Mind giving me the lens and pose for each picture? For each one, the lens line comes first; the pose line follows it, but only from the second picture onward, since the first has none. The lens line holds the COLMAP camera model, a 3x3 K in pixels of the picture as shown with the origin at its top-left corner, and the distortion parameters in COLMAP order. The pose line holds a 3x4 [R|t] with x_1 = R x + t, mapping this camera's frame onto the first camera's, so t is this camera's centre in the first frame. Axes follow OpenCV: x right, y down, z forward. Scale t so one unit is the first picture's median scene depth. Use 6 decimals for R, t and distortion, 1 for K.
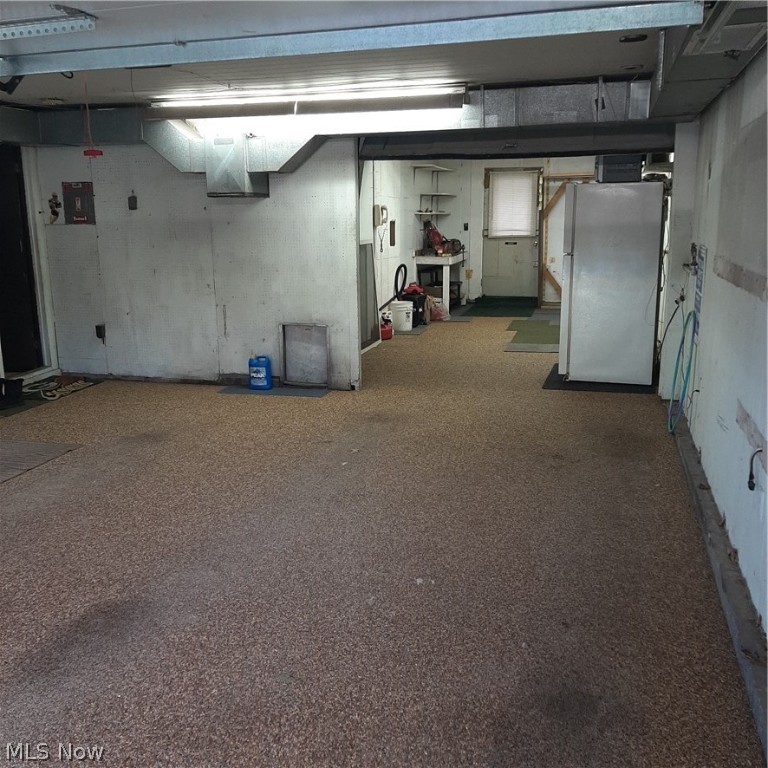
lens RADIAL K [[796.1, 0, 380.9], [0, 796.1, 386.1], [0, 0, 1]] dist [0.032076, 0.000000]
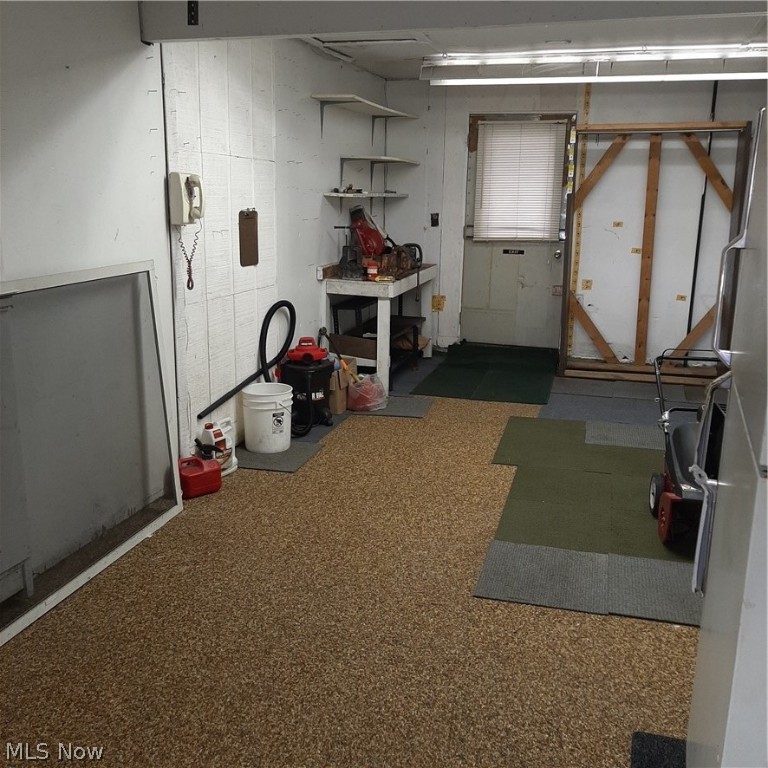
lens RADIAL K [[796.1, 0, 387.1], [0, 796.1, 381.4], [0, 0, 1]] dist [0.032076, 0.000000]
pose [[0.999690, 0.024776, -0.002277, 0.082348], [-0.024716, 0.999419, 0.023456, -0.104684], [0.002857, -0.023393, 0.999722, 0.463550]]
